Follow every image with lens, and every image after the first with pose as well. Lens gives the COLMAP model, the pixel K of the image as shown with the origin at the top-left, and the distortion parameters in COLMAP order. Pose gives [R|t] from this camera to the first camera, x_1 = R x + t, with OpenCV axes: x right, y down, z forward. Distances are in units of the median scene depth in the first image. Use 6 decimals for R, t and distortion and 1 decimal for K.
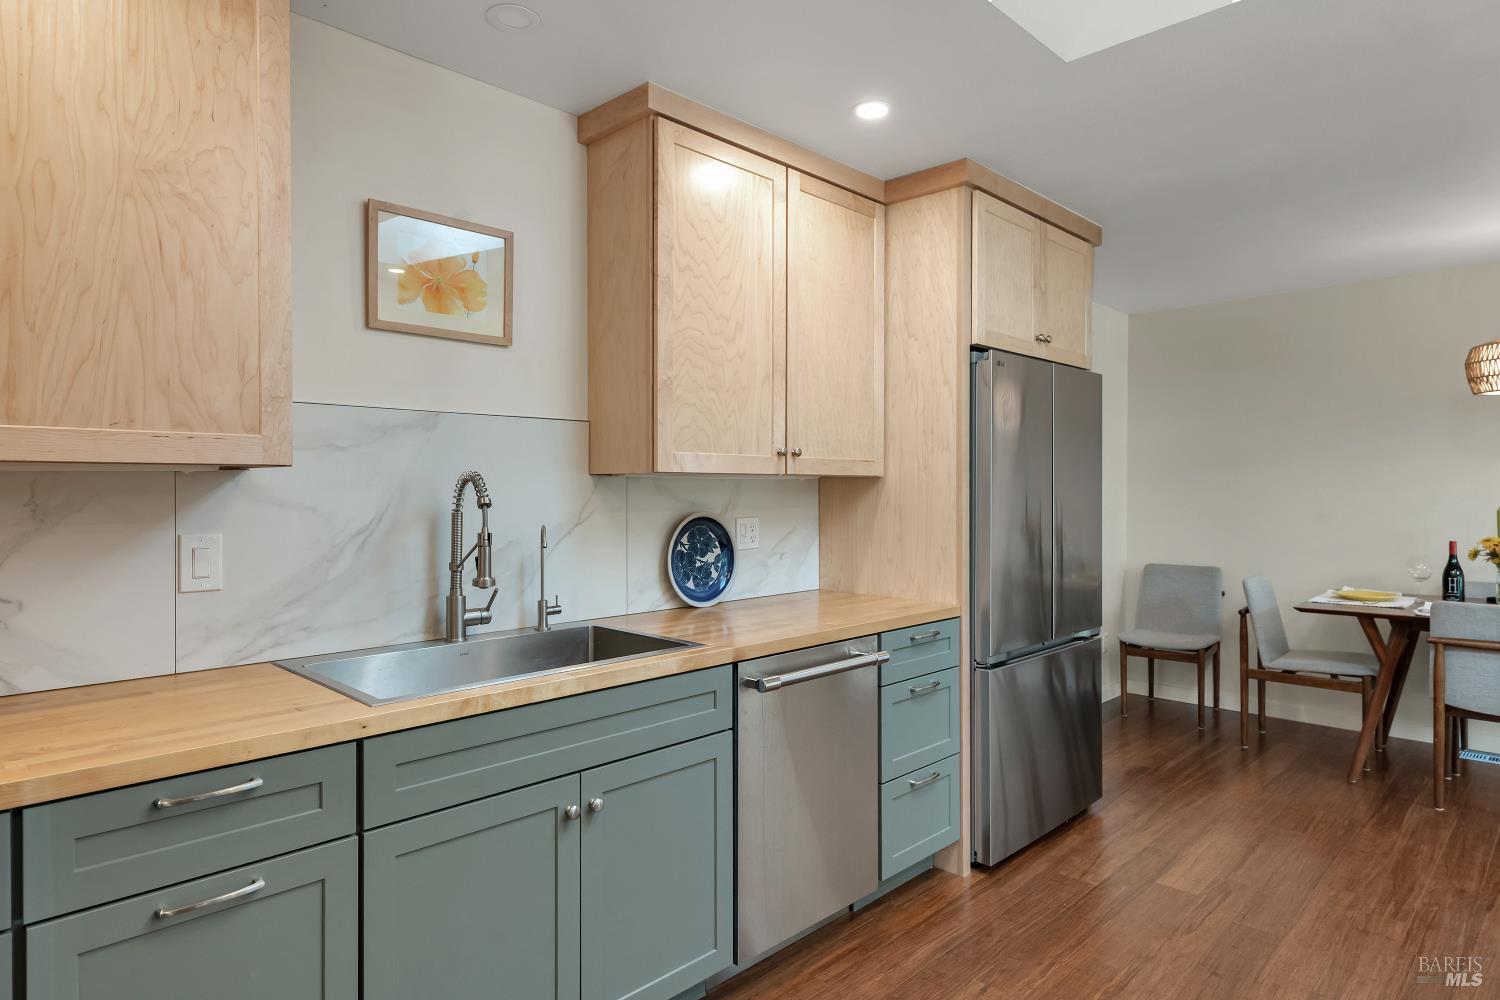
lens RADIAL K [[855.3, 0, 760.5], [0, 855.3, 493.1], [0, 0, 1]] dist [0.012586, -0.006691]
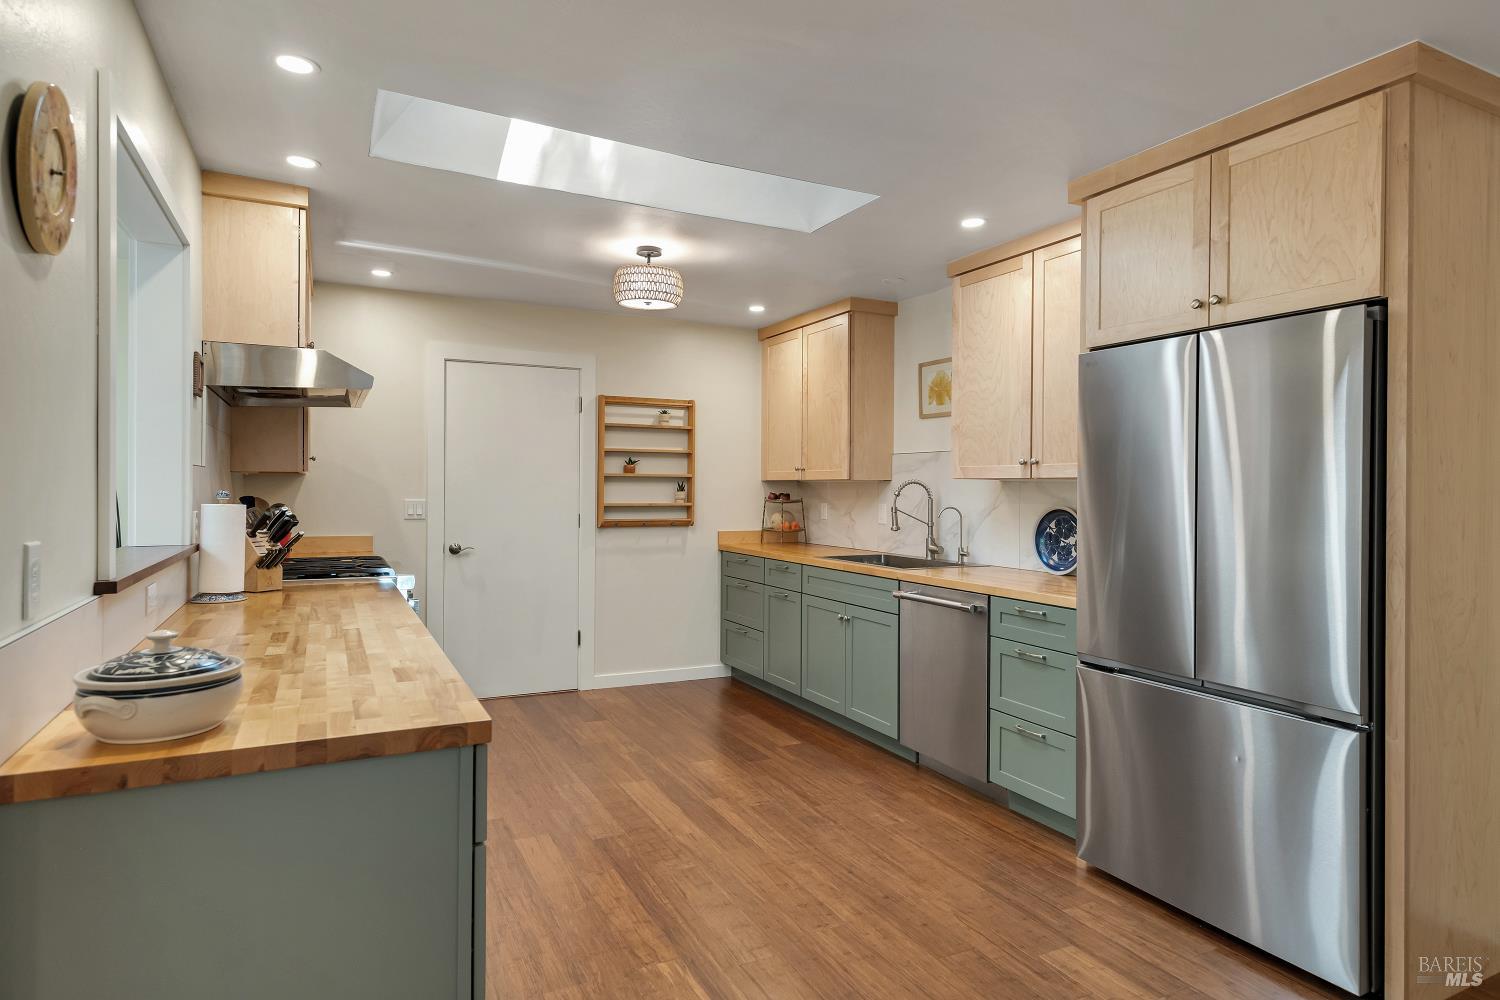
lens RADIAL K [[855.3, 0, 759.5], [0, 855.3, 492.1], [0, 0, 1]] dist [0.012586, -0.006691]
pose [[-0.317468, 0.003542, -0.948263, 1.061652], [-0.011500, 0.999905, 0.007585, -0.003739], [0.948199, 0.013313, -0.317397, 0.749502]]
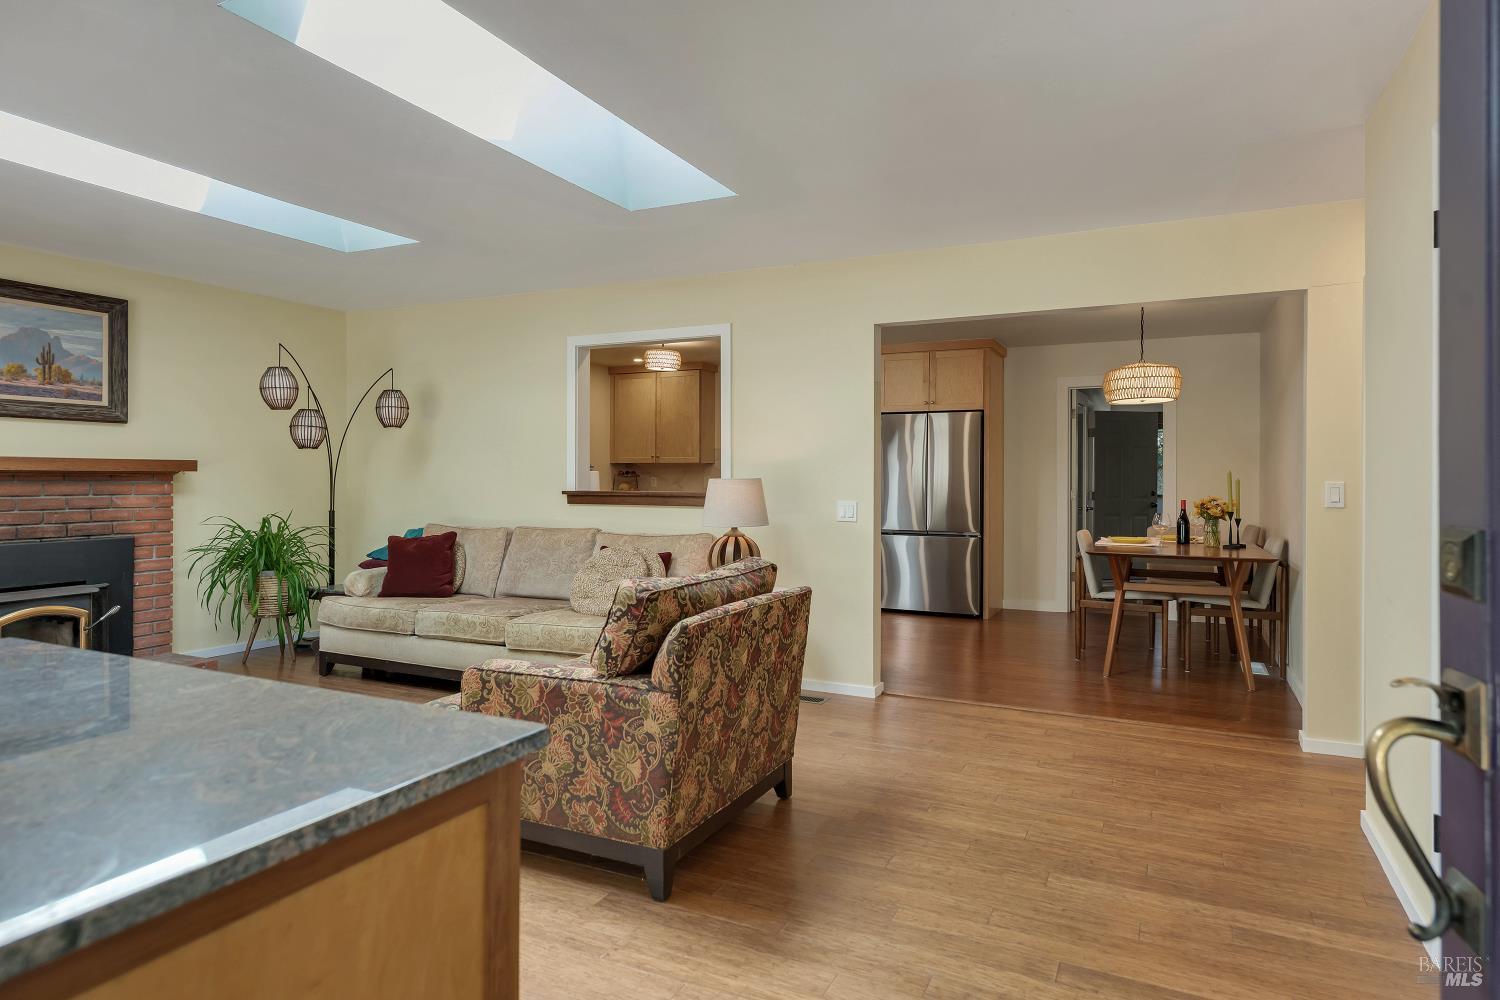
lens RADIAL K [[855.3, 0, 751.1], [0, 855.3, 476.7], [0, 0, 1]] dist [0.012586, -0.006691]
pose [[0.297113, 0.001515, -0.954841, 2.076539], [-0.011195, 0.999936, -0.001897, 0.026910], [0.954777, 0.011253, 0.297111, -0.114125]]
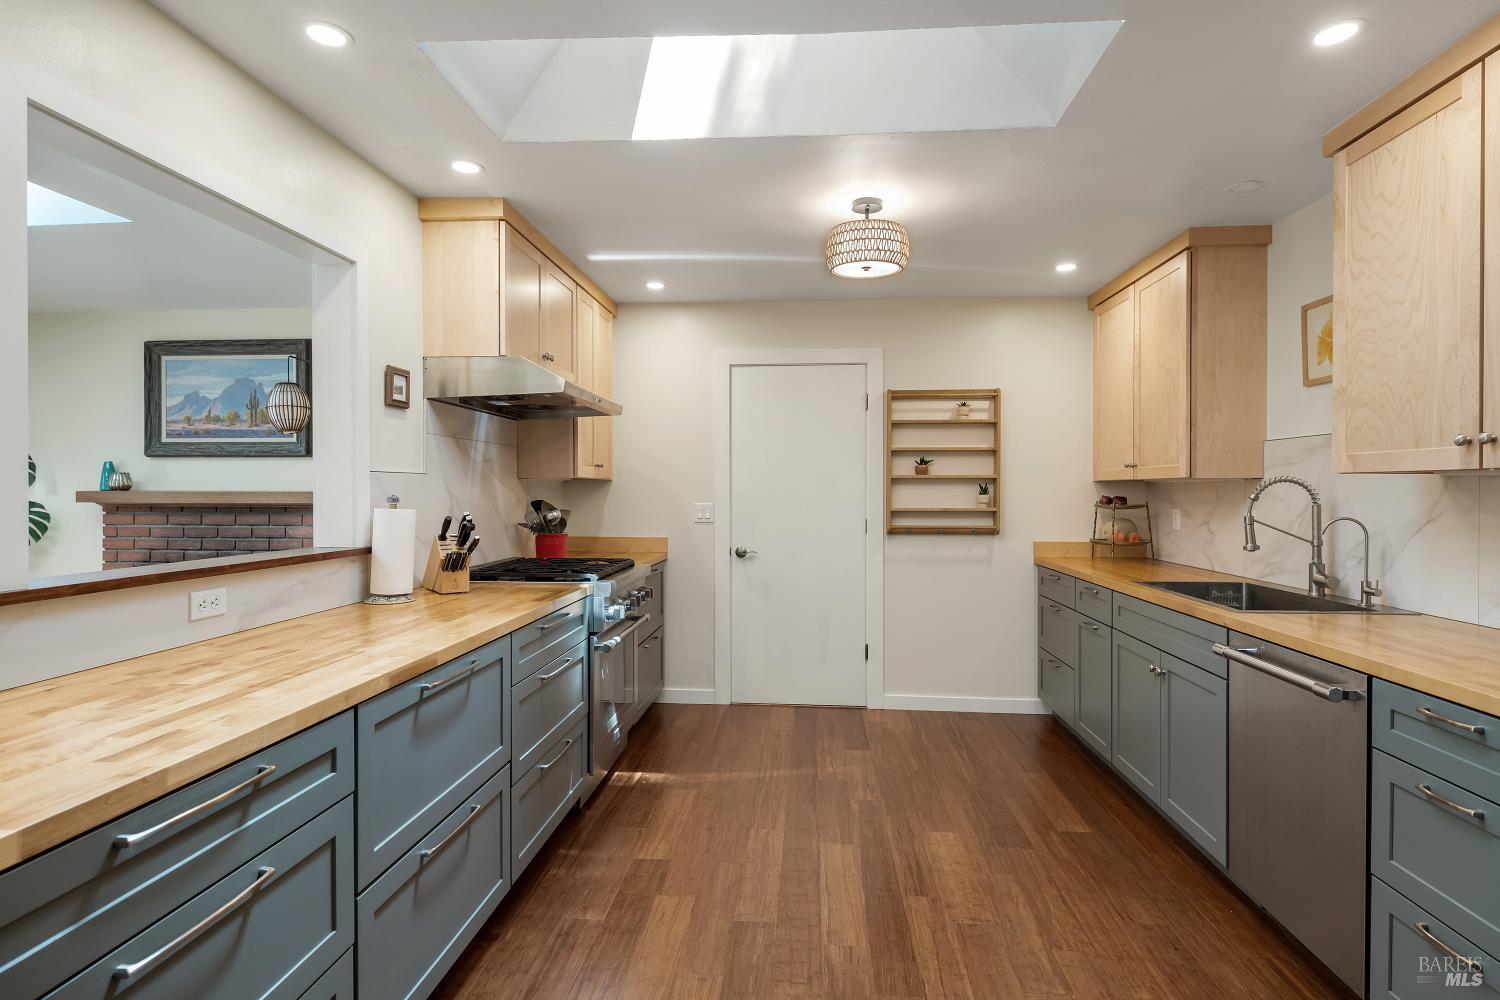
lens RADIAL K [[762.7, 0, 754.5], [0, 762.7, 496.8], [0, 0, 1]] dist [0.007706, -0.005546]
pose [[-0.765833, 0.006519, -0.643007, 0.695846], [-0.002872, 0.999904, 0.013558, -0.003378], [0.643033, 0.012230, -0.765741, 0.808879]]
